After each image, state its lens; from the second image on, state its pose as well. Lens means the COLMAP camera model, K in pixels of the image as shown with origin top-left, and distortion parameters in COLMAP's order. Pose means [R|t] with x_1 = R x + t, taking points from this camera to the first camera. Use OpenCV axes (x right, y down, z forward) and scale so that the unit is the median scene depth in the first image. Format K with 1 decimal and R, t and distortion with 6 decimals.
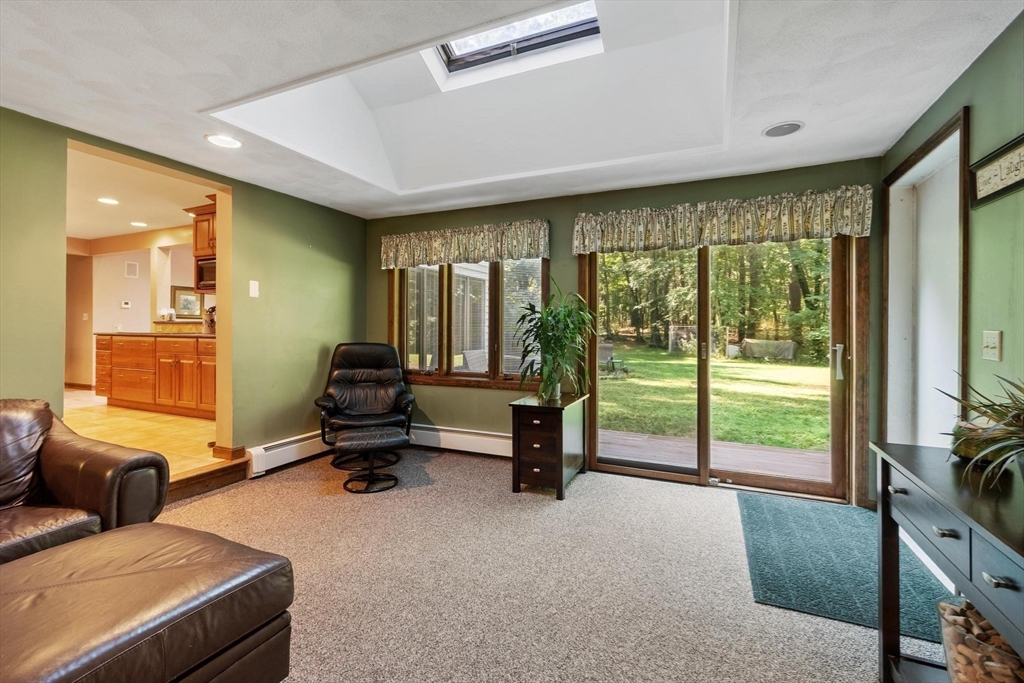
lens RADIAL K [[454.8, 0, 509.8], [0, 454.8, 334.3], [0, 0, 1]] dist [0.001052, 0.000110]
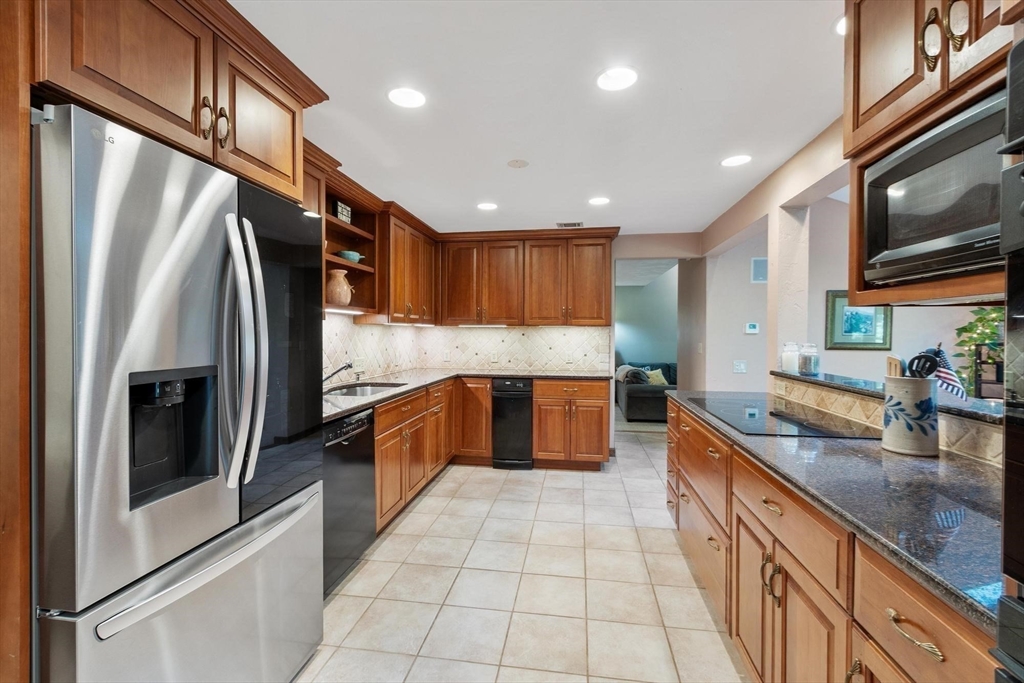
lens RADIAL K [[454.8, 0, 508.4], [0, 454.8, 341.0], [0, 0, 1]] dist [0.001052, 0.000110]
pose [[0.273183, 0.002792, -0.961958, -0.439810], [0.001056, 0.999994, 0.003202, -0.063335], [0.961961, -0.001890, 0.273179, 0.656756]]
